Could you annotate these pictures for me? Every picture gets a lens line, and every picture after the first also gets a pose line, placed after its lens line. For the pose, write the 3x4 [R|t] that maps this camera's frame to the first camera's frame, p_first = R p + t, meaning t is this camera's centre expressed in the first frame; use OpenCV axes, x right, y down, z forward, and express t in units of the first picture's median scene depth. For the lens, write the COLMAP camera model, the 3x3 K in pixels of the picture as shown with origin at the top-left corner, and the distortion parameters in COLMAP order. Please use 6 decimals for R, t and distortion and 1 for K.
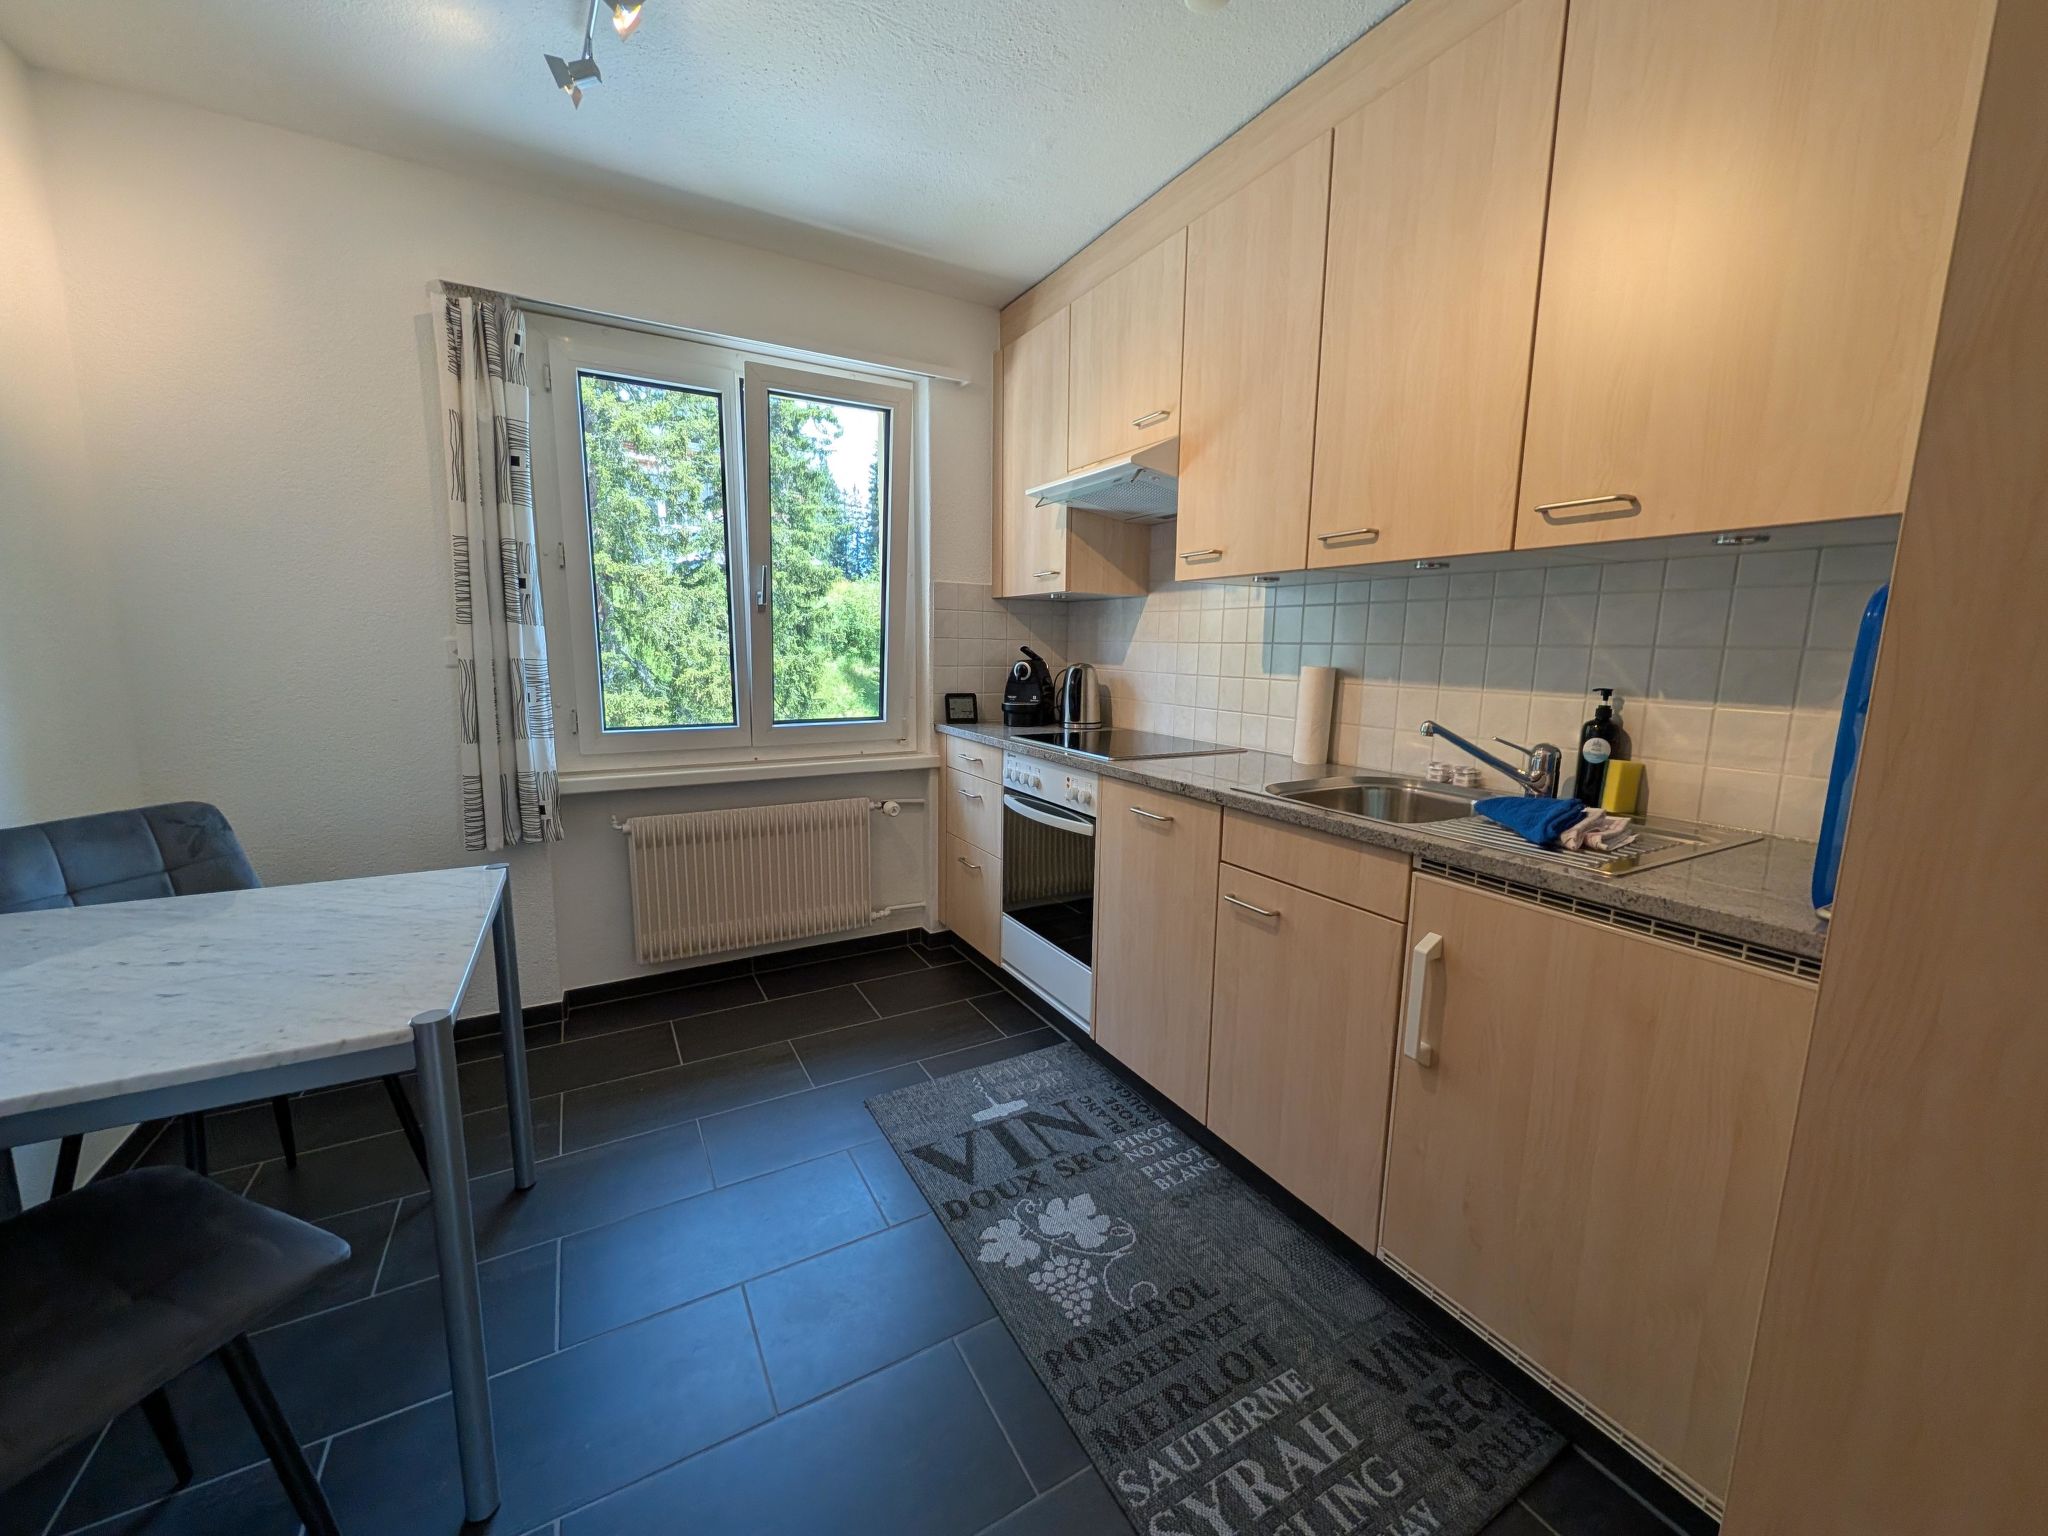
lens RADIAL K [[785.9, 0, 1027.0], [0, 785.9, 769.8], [0, 0, 1]] dist [-0.002538, -0.000070]
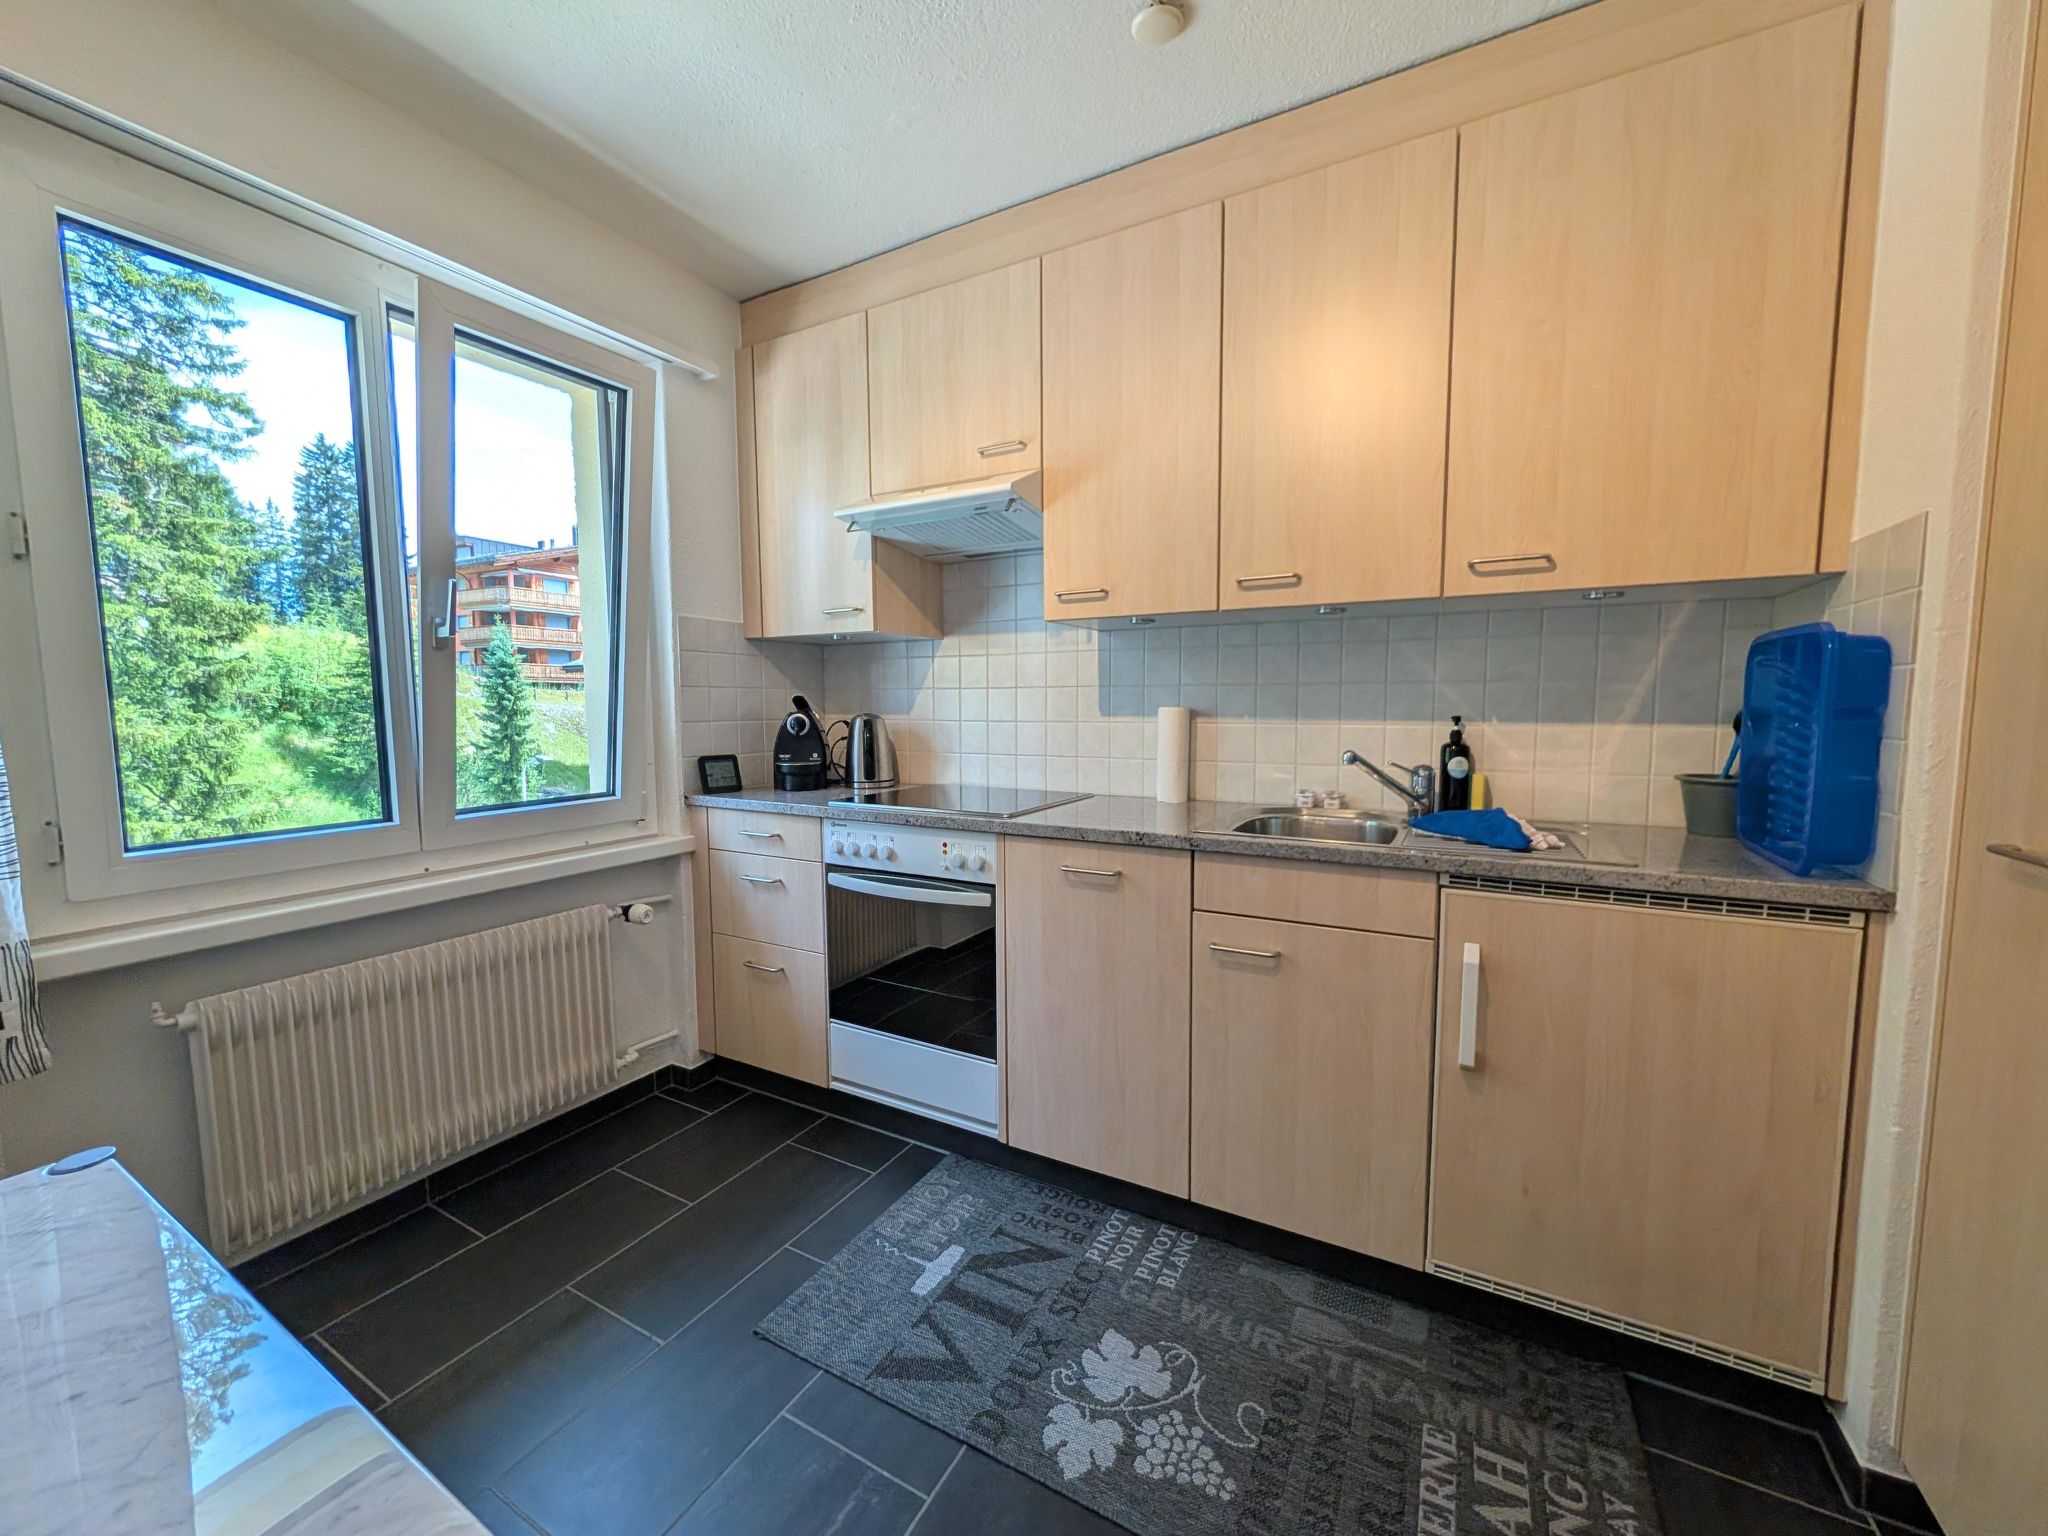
lens RADIAL K [[785.9, 0, 1027.0], [0, 785.9, 769.8], [0, 0, 1]] dist [-0.002538, -0.000070]
pose [[0.852643, -0.063953, 0.518566, -0.309836], [0.099617, 0.994173, -0.041185, -0.025136], [-0.512910, 0.086774, 0.854045, 0.212305]]
